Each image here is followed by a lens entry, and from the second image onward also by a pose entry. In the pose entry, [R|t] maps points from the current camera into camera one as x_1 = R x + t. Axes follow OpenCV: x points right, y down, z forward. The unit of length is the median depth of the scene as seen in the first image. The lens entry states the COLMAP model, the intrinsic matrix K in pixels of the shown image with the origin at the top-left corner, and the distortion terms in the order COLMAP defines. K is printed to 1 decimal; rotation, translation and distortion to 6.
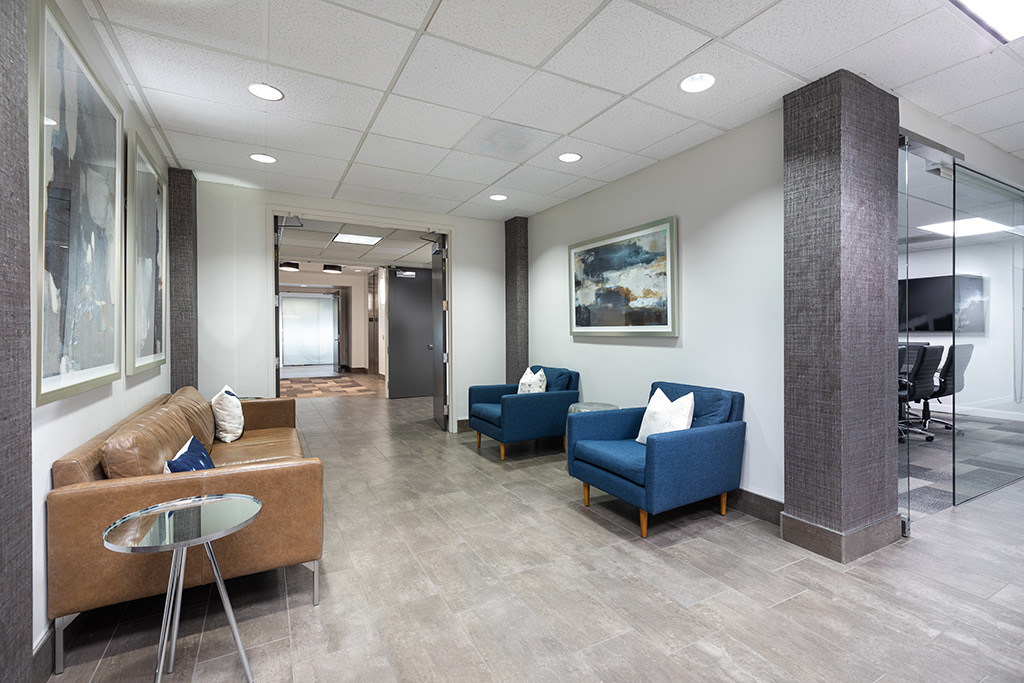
lens RADIAL K [[463.3, 0, 549.5], [0, 463.3, 331.0], [0, 0, 1]] dist [0.001512, 0.000126]
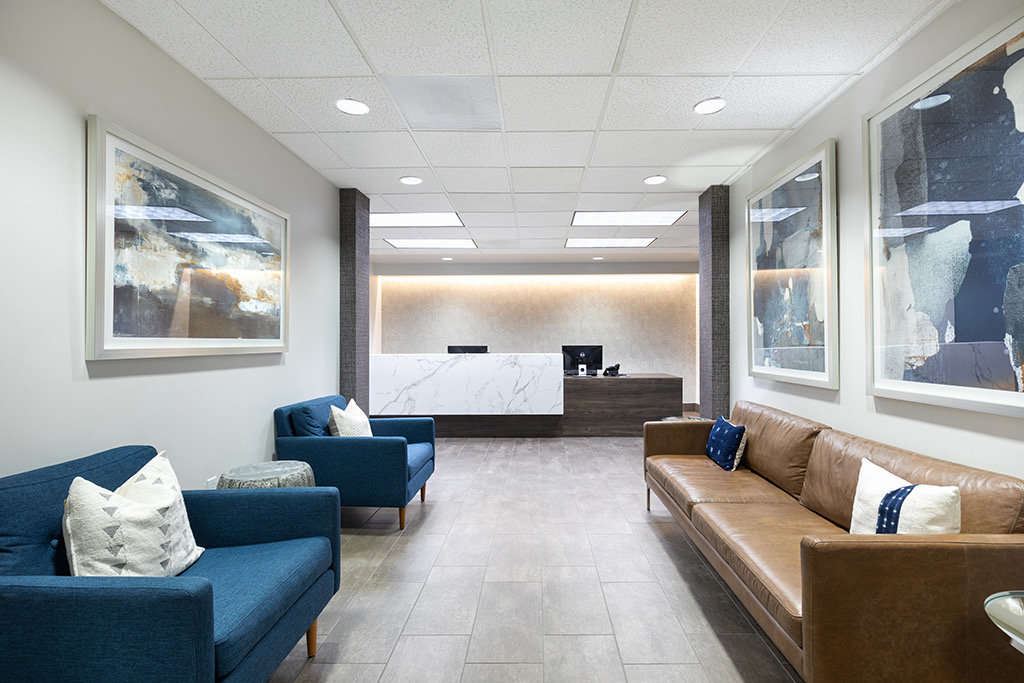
lens RADIAL K [[463.3, 0, 539.5], [0, 463.3, 338.2], [0, 0, 1]] dist [0.001512, 0.000126]
pose [[-0.850858, 0.009192, 0.525315, -0.539353], [0.003695, 0.999927, -0.011512, -0.002375], [-0.525382, -0.007854, -0.850830, 1.351738]]
